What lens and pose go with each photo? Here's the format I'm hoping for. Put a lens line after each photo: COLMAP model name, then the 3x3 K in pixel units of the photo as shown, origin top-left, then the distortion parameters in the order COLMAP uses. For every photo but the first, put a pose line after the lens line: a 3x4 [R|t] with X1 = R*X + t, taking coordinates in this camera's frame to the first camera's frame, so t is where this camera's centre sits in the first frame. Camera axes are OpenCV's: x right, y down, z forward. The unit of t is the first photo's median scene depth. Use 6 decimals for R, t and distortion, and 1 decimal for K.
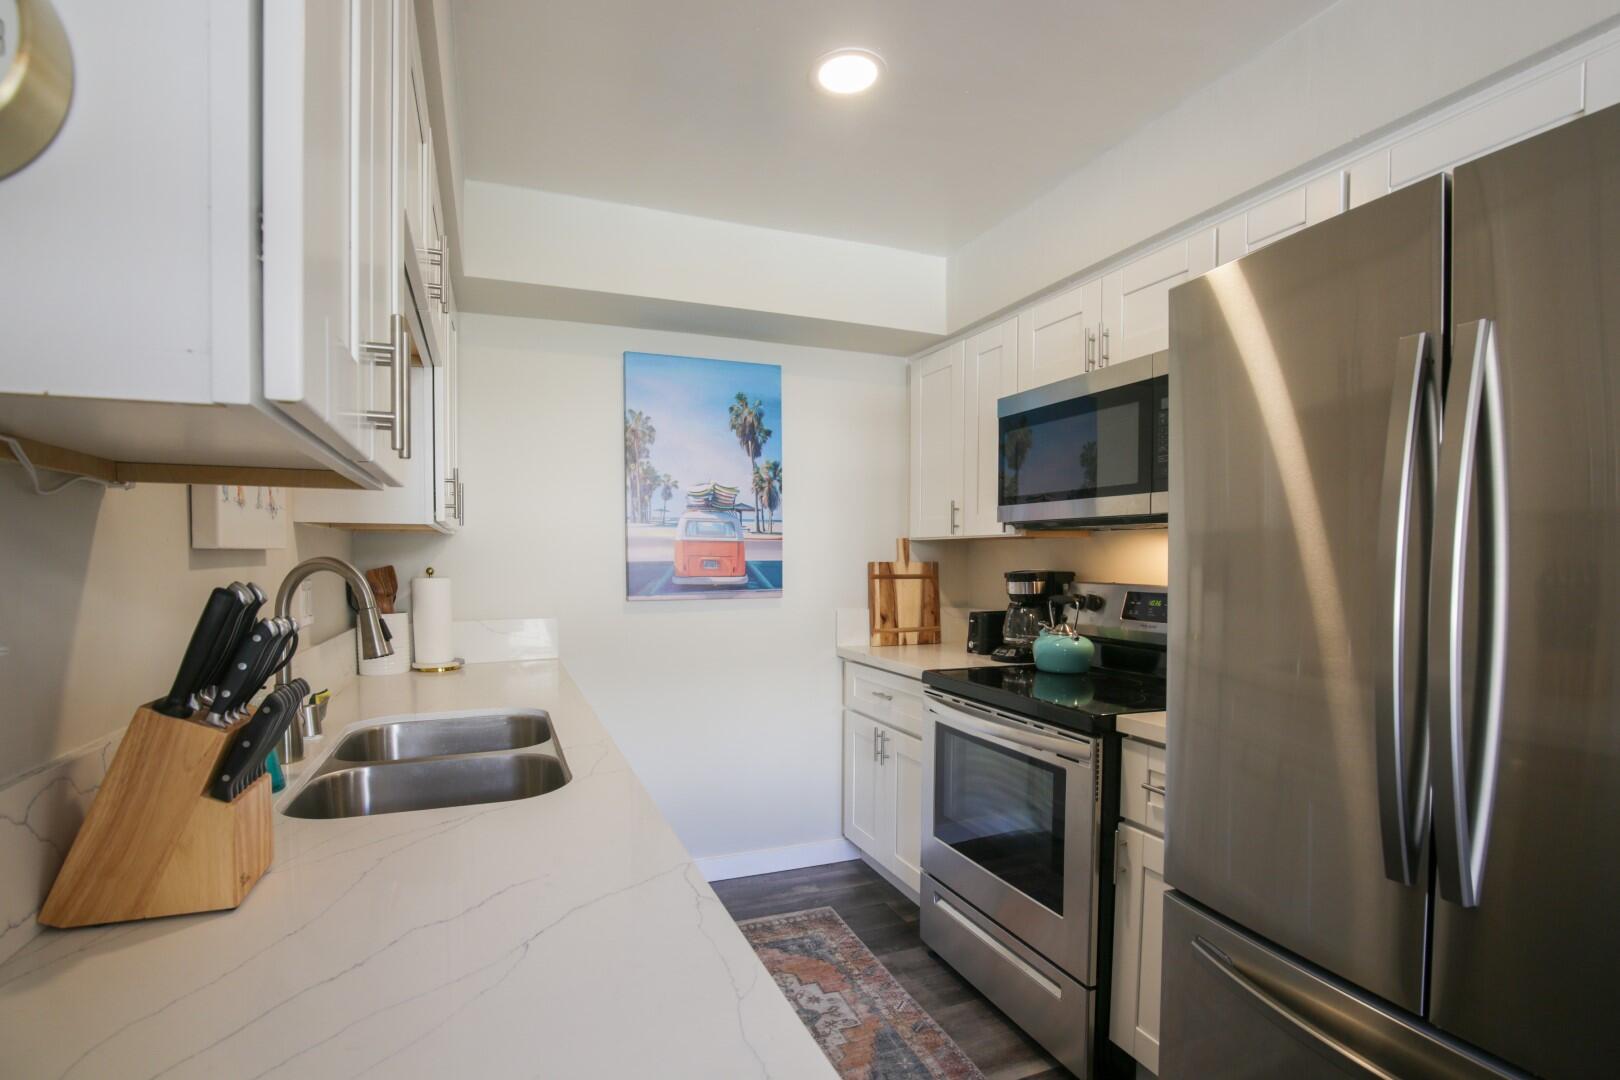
lens RADIAL K [[740.9, 0, 790.2], [0, 740.9, 598.0], [0, 0, 1]] dist [-0.032088, 0.004930]
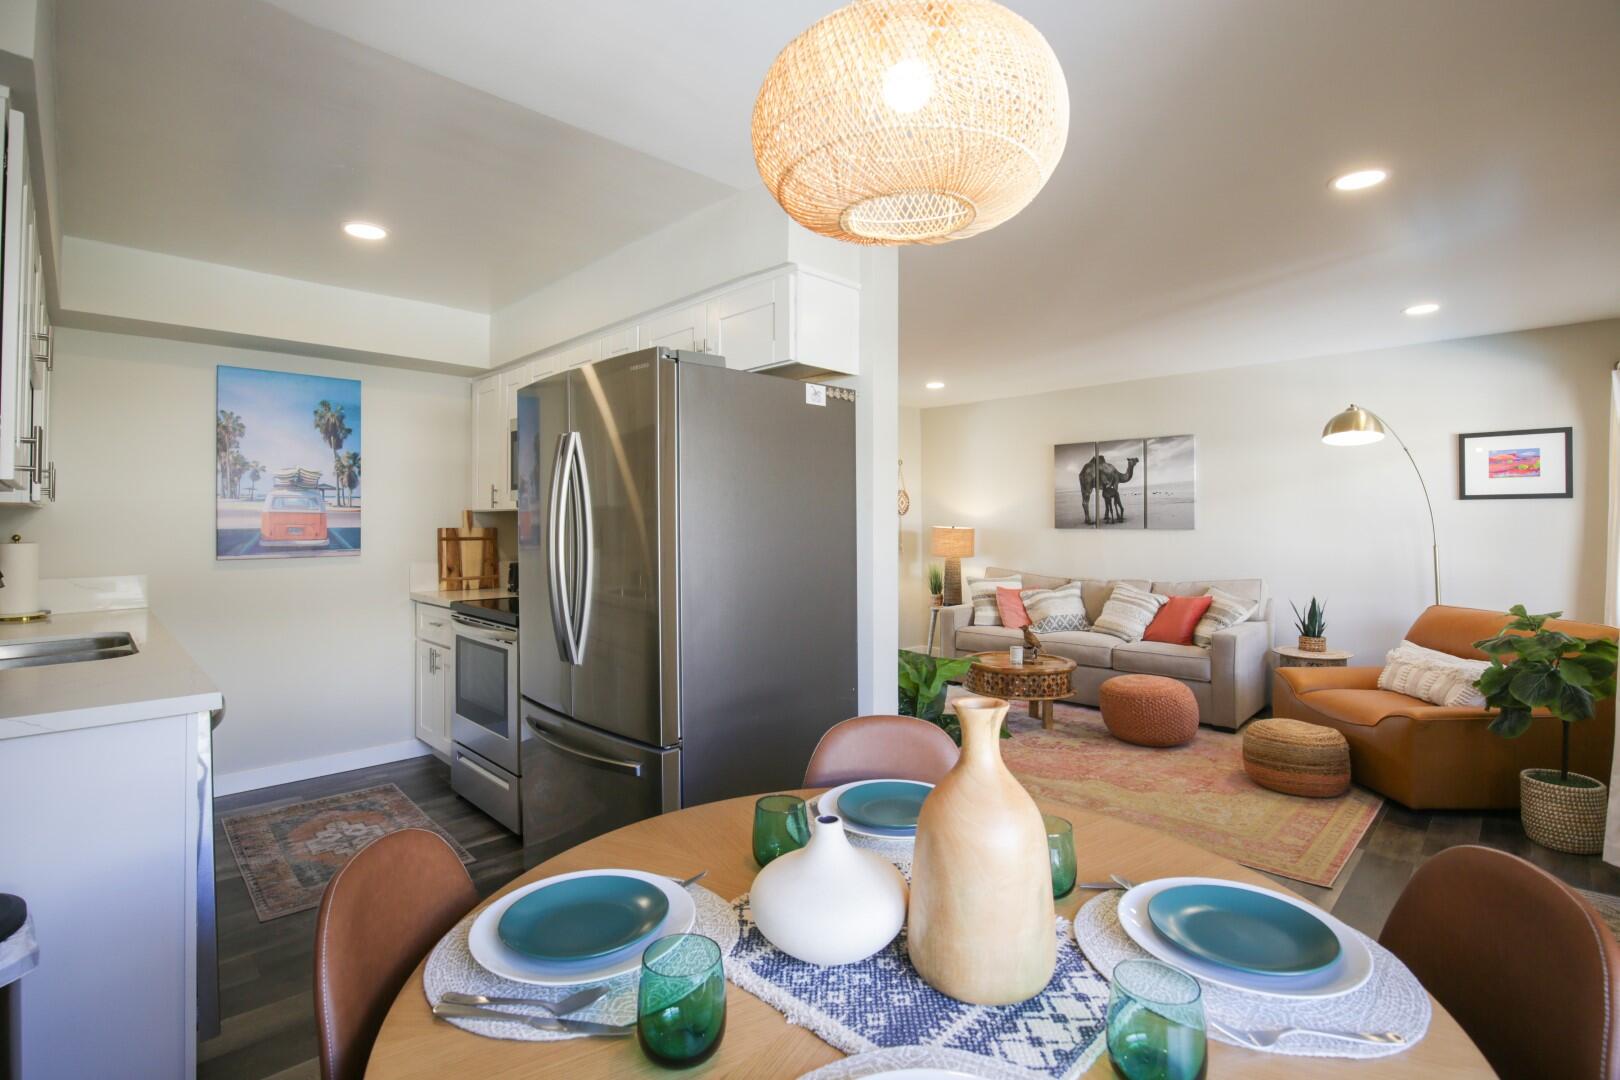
lens RADIAL K [[740.9, 0, 804.1], [0, 740.9, 518.8], [0, 0, 1]] dist [-0.032088, 0.004930]
pose [[0.919165, -0.001562, 0.393869, 0.205457], [0.025025, 0.998203, -0.054442, 0.025332], [-0.393076, 0.059898, 0.917553, -0.517366]]
